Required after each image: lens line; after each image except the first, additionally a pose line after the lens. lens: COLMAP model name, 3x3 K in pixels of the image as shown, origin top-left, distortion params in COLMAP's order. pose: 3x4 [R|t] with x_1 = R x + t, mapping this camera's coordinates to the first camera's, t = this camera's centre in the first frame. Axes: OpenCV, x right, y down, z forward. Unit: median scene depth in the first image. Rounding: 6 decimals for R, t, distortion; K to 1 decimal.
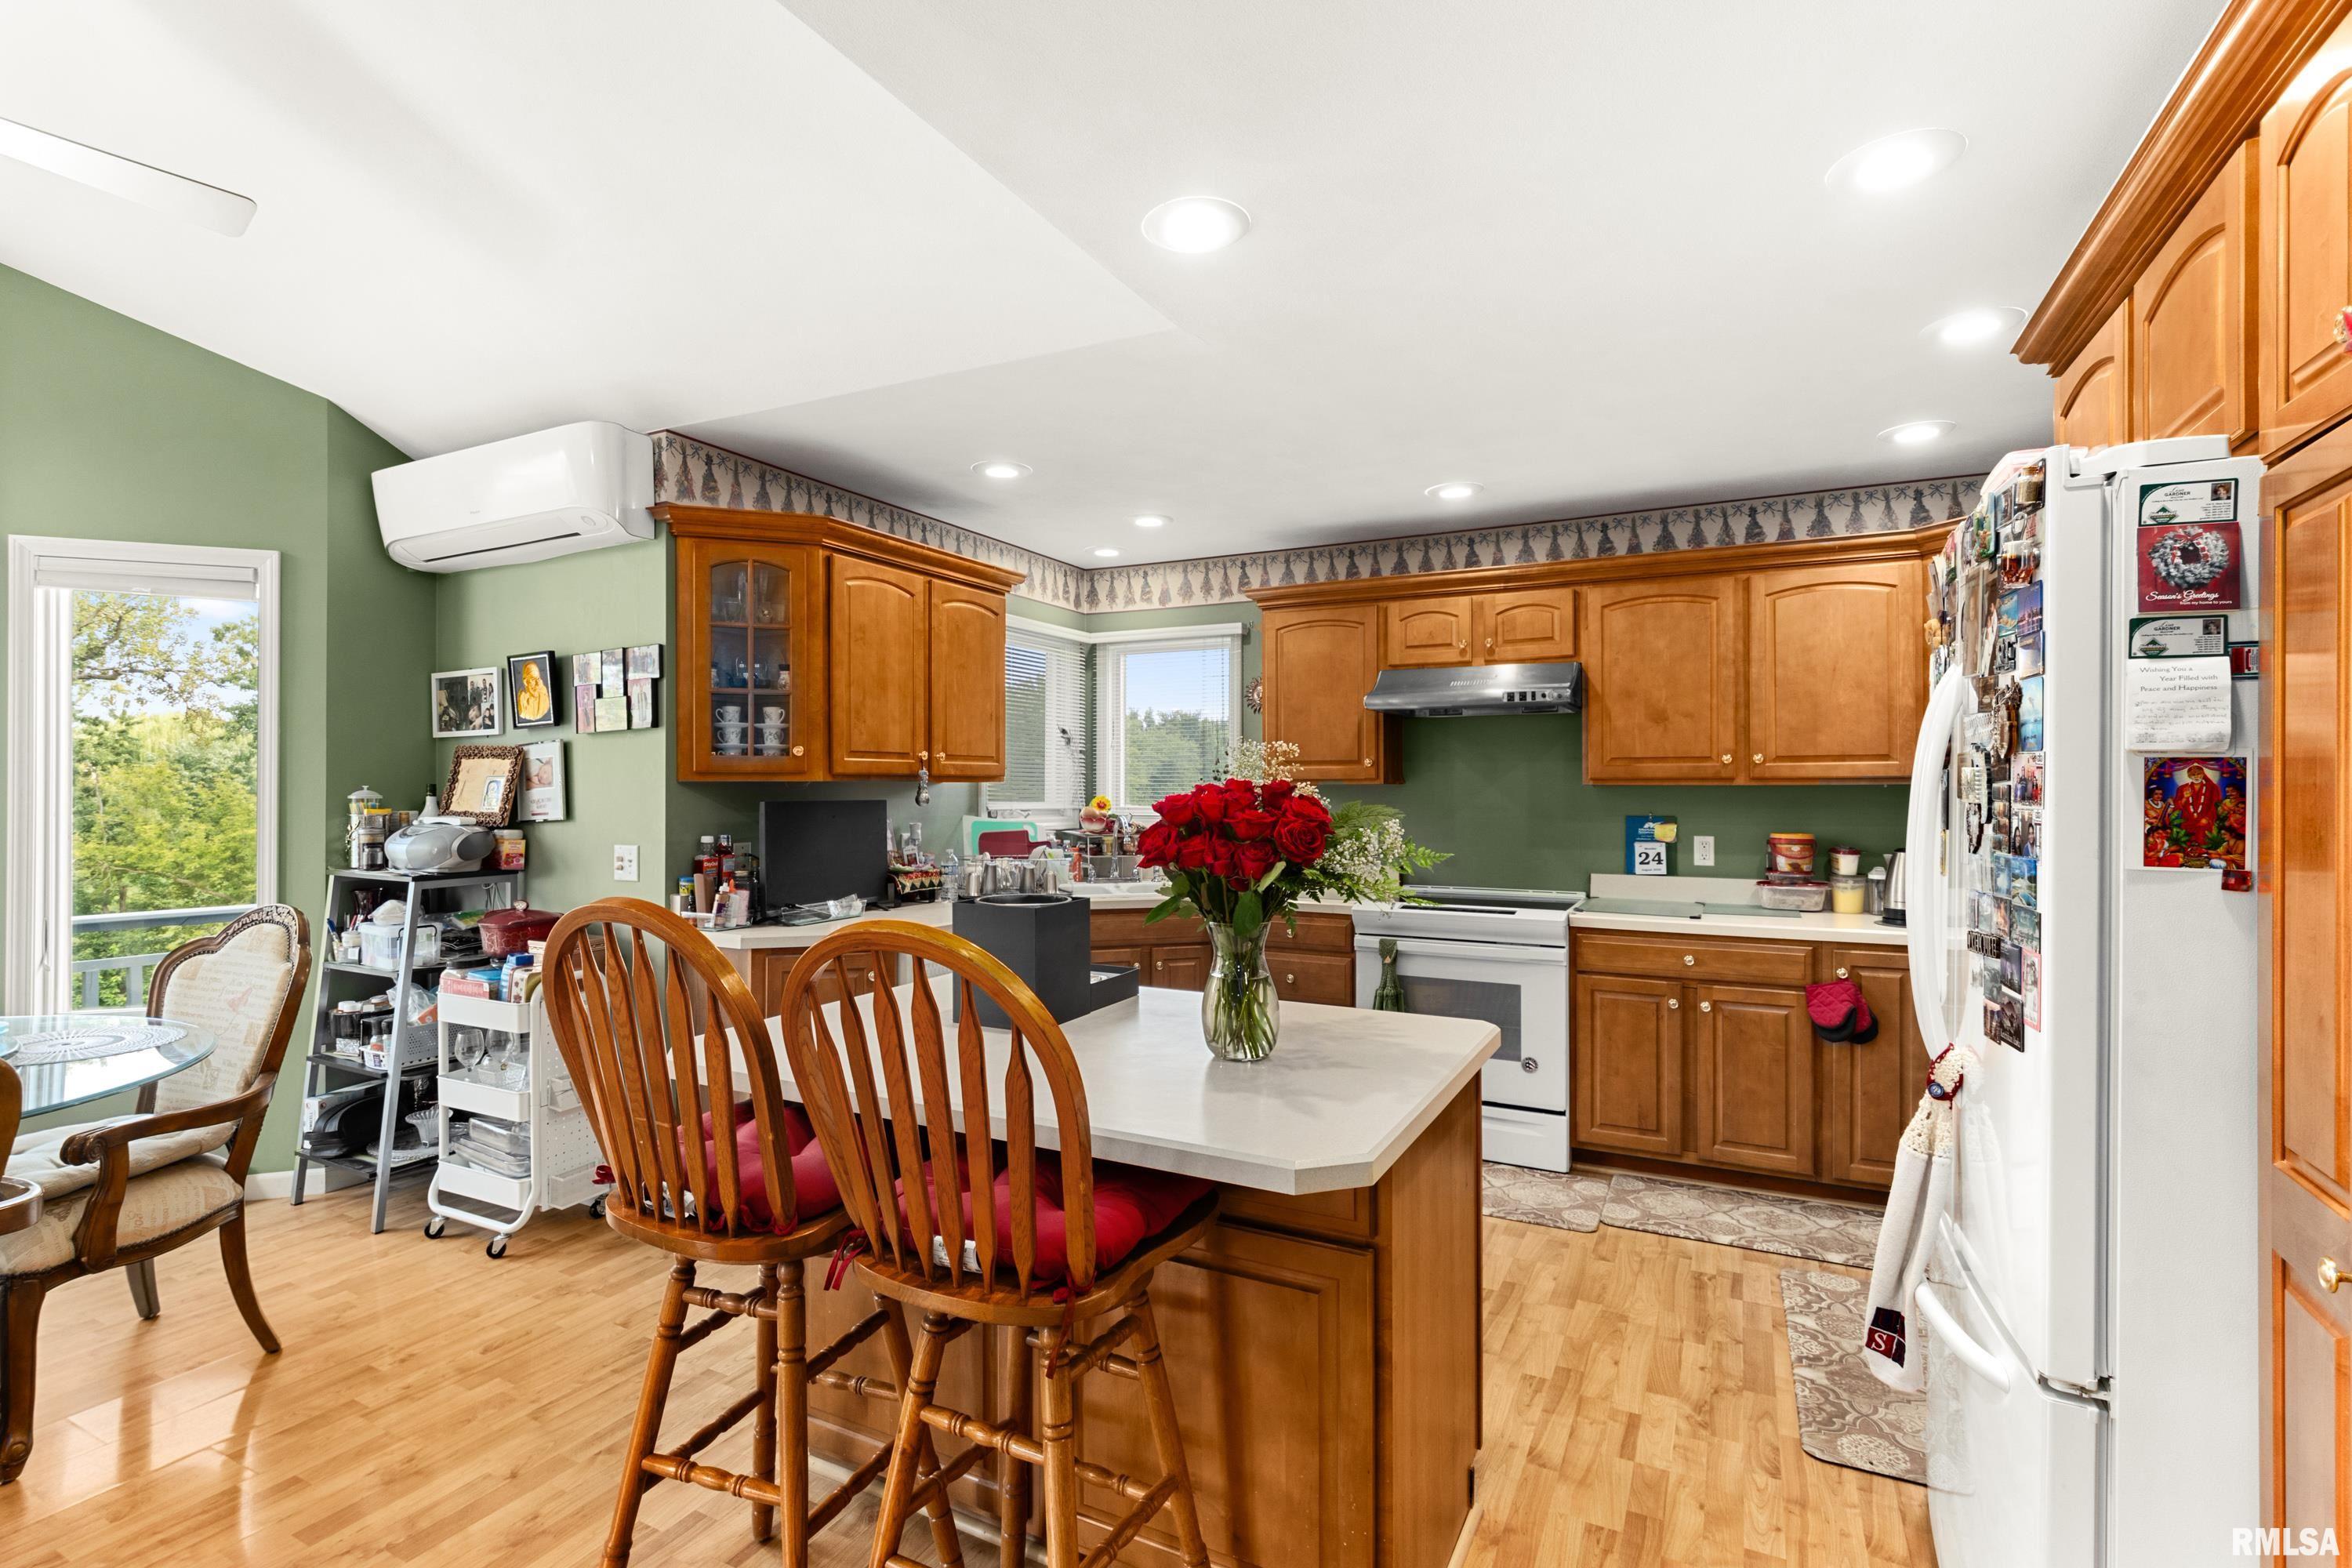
lens RADIAL K [[1108.3, 0, 1179.5], [0, 1108.3, 787.2], [0, 0, 1]] dist [-0.004675, -0.000133]
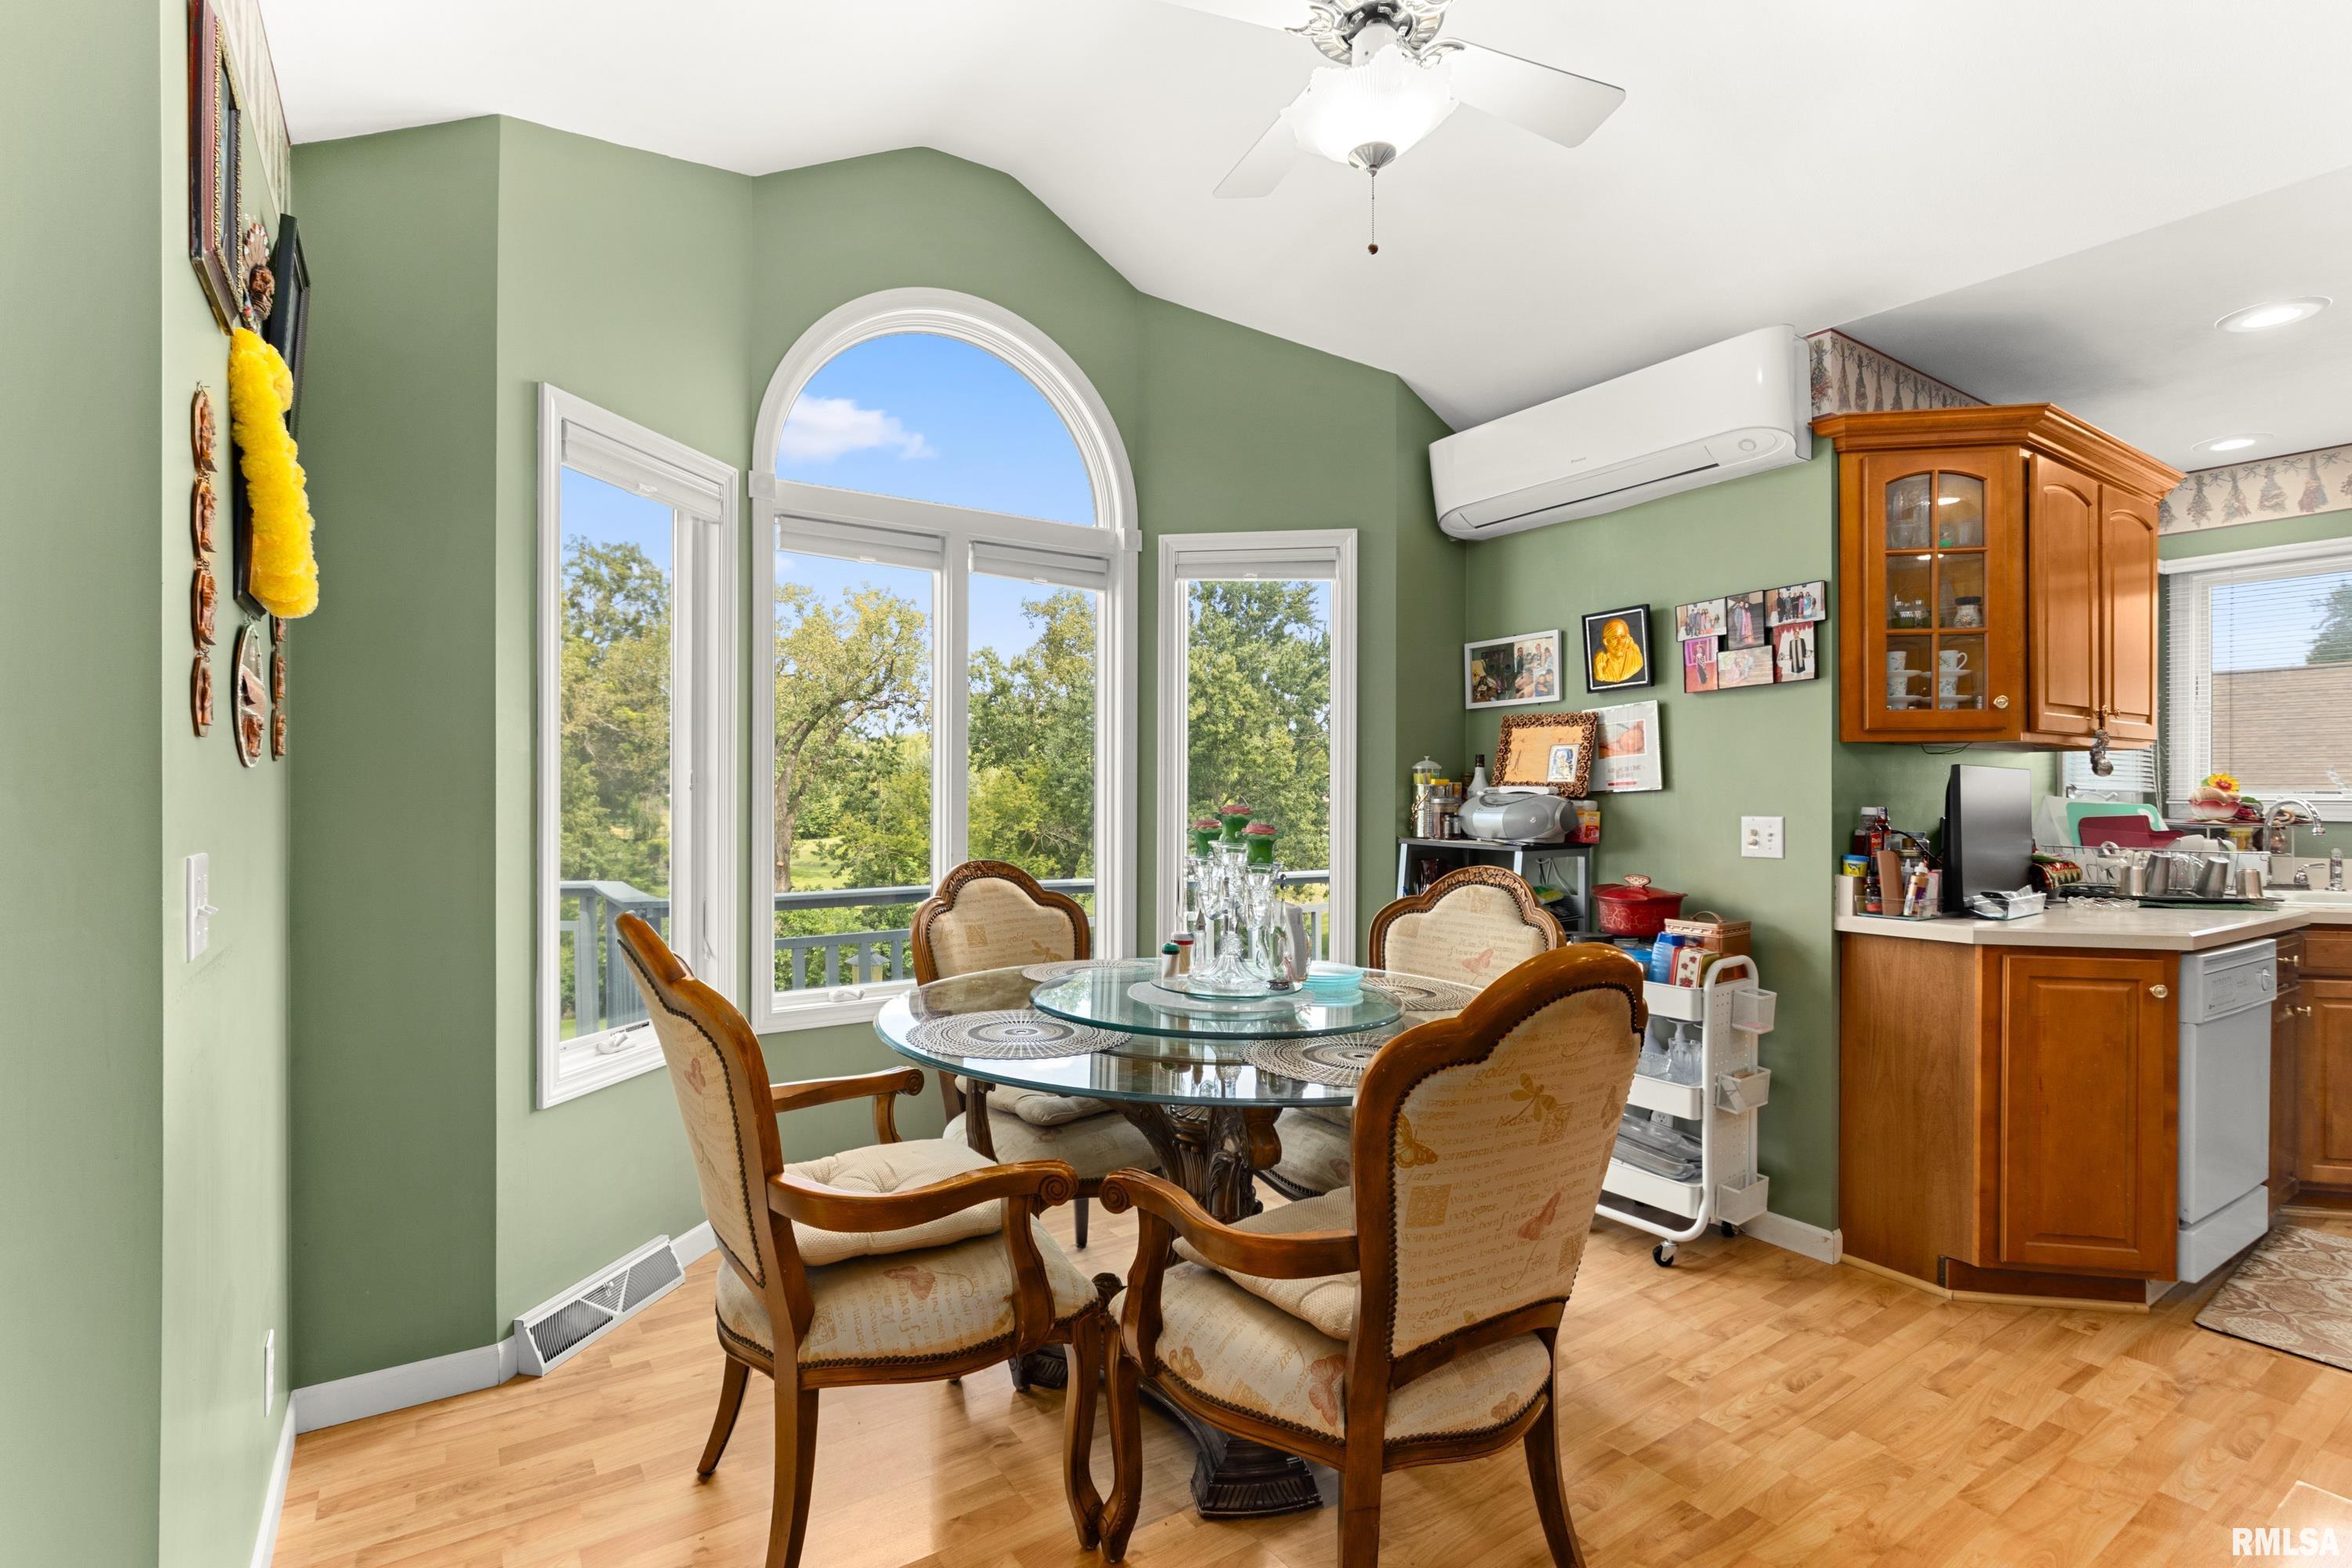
lens RADIAL K [[1108.3, 0, 1150.7], [0, 1108.3, 793.7], [0, 0, 1]] dist [-0.004675, -0.000133]
pose [[0.872181, 0.001942, -0.489179, -0.444076], [-0.002378, 0.999997, -0.000270, 0.032179], [0.489177, 0.001399, 0.872183, 0.000859]]
